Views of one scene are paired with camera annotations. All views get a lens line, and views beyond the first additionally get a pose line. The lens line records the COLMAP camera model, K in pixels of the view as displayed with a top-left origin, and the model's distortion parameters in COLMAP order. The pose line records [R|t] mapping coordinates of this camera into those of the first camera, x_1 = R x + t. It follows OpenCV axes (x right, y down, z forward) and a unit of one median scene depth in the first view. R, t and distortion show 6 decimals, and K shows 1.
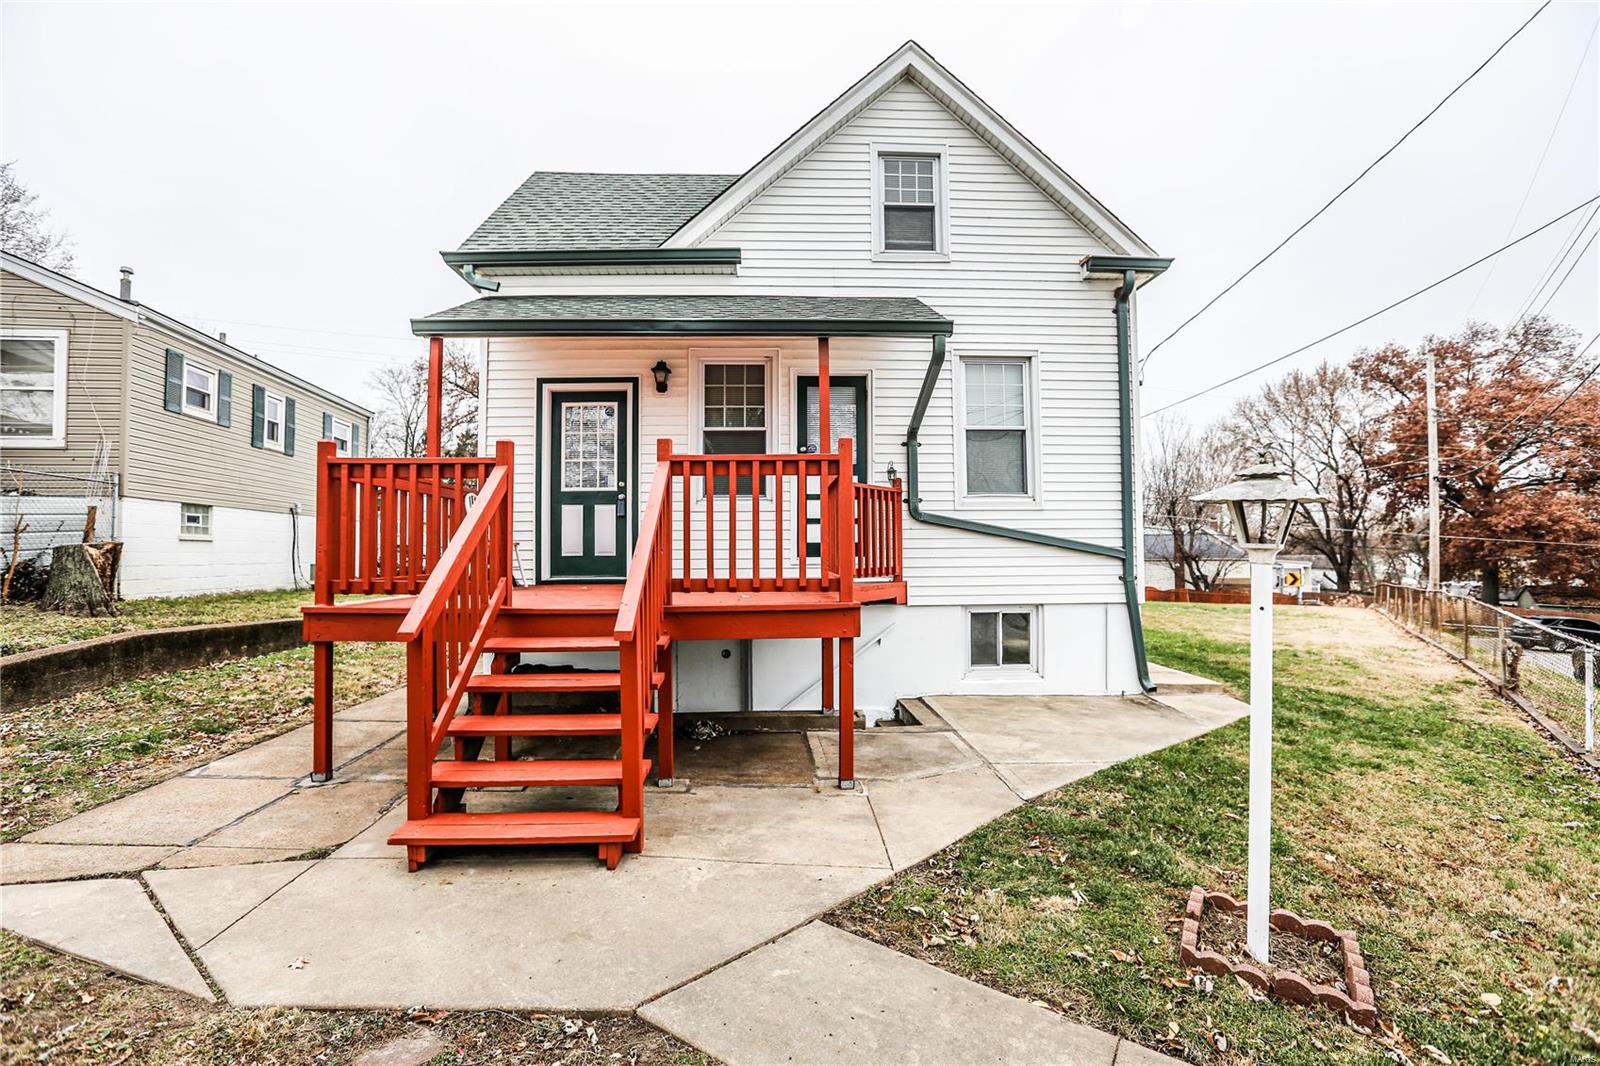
lens RADIAL K [[735.8, 0, 798.0], [0, 735.8, 535.2], [0, 0, 1]] dist [-0.038655, 0.007394]
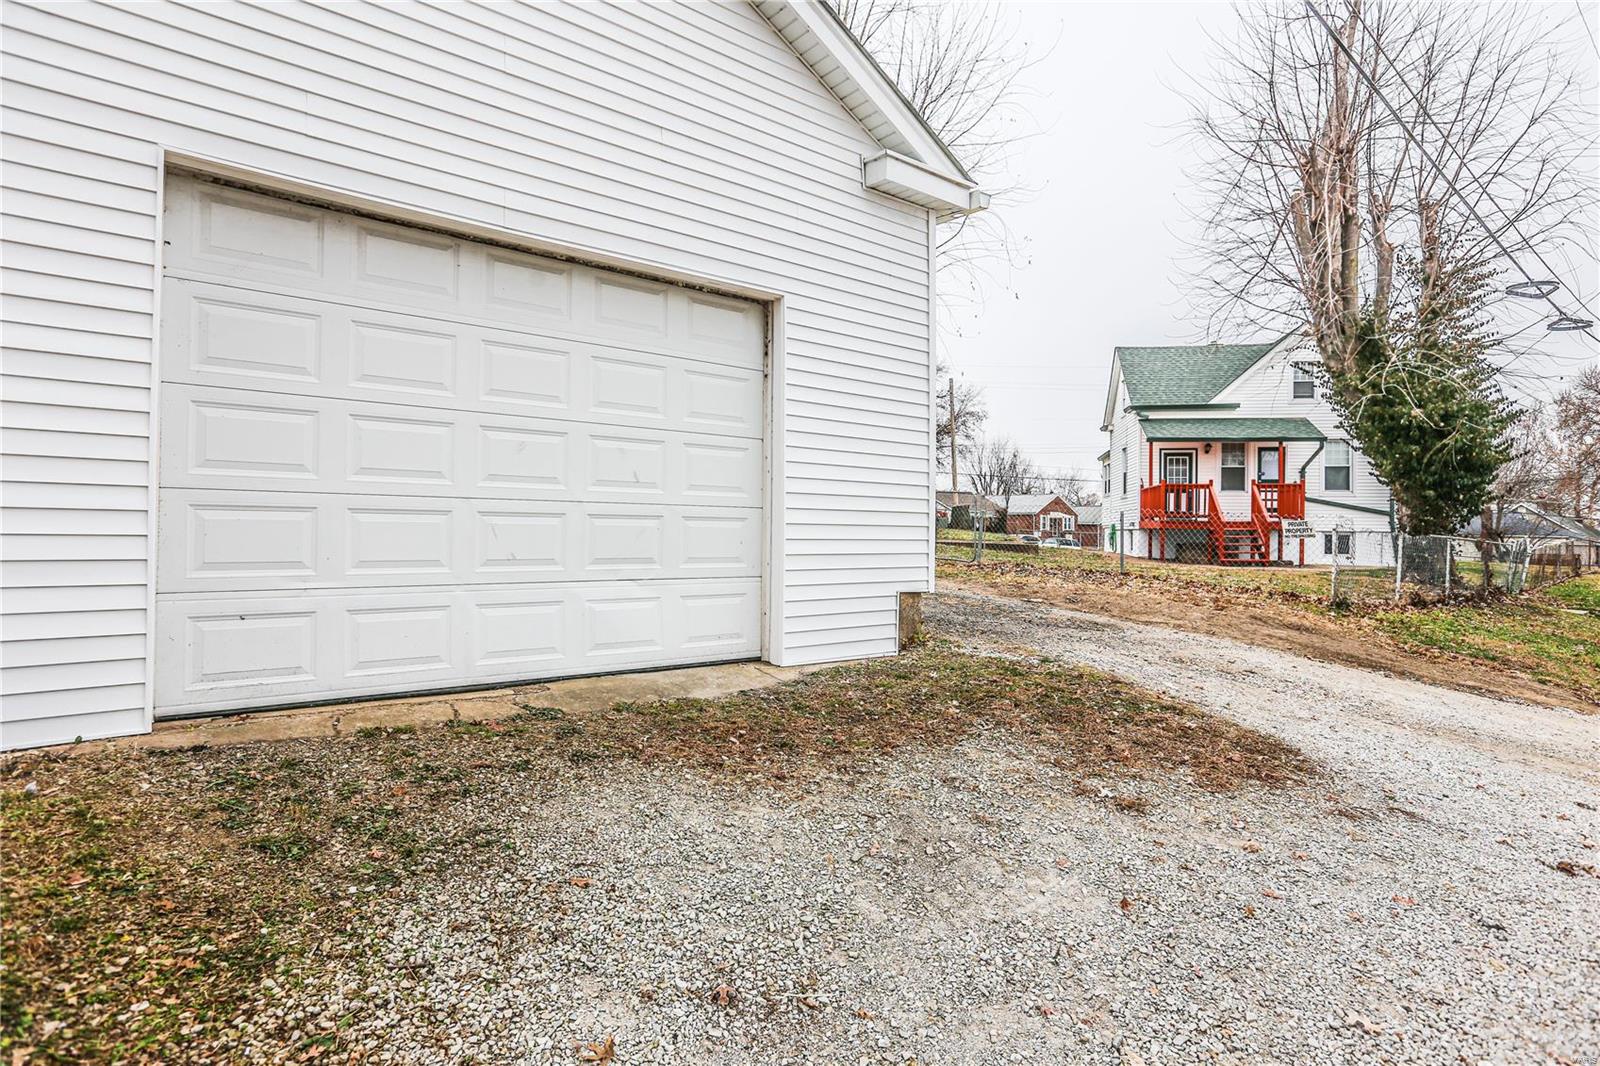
lens RADIAL K [[840.6, 0, 801.1], [0, 840.6, 526.9], [0, 0, 1]] dist [-0.027945, 0.003633]
pose [[0.968648, 0.017640, -0.247809, -0.875939], [-0.012690, 0.999687, 0.021555, 0.036065], [0.248111, -0.017735, 0.968569, -2.440033]]
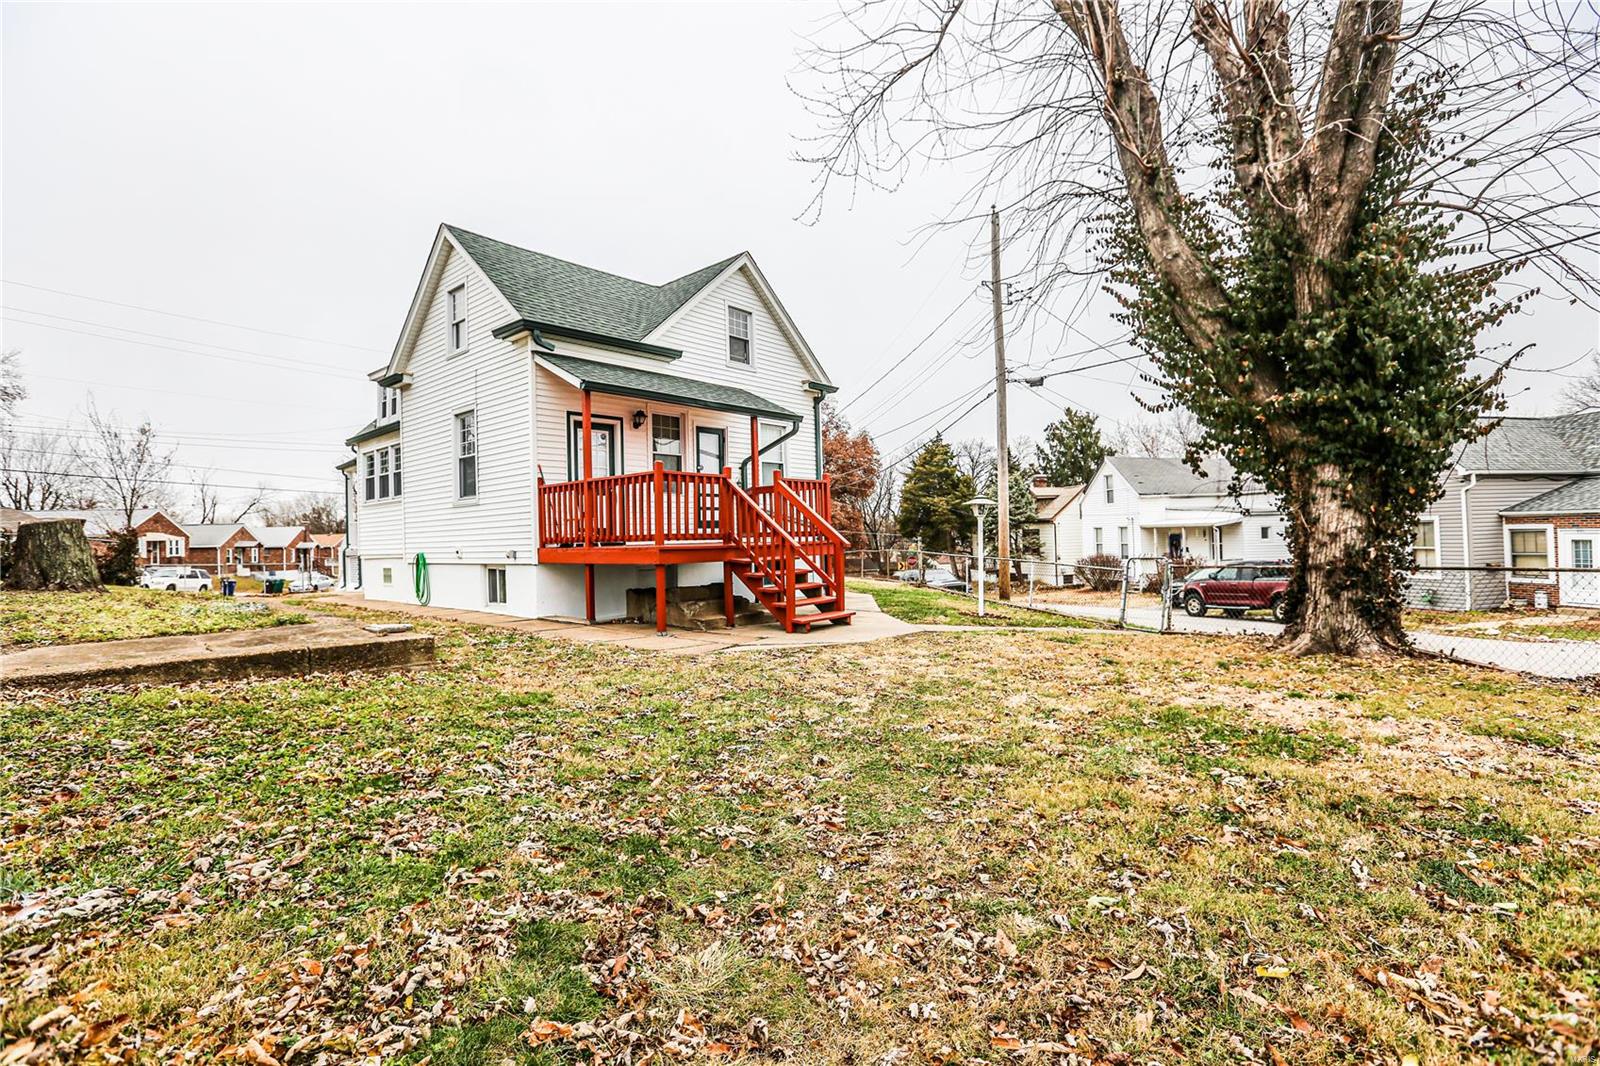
lens RADIAL K [[735.8, 0, 791.7], [0, 735.8, 529.7], [0, 0, 1]] dist [-0.038655, 0.007394]
pose [[0.693592, -0.004375, 0.720355, -1.109356], [0.005124, 0.999986, 0.001140, 0.031589], [-0.720350, 0.002900, 0.693605, -0.384866]]
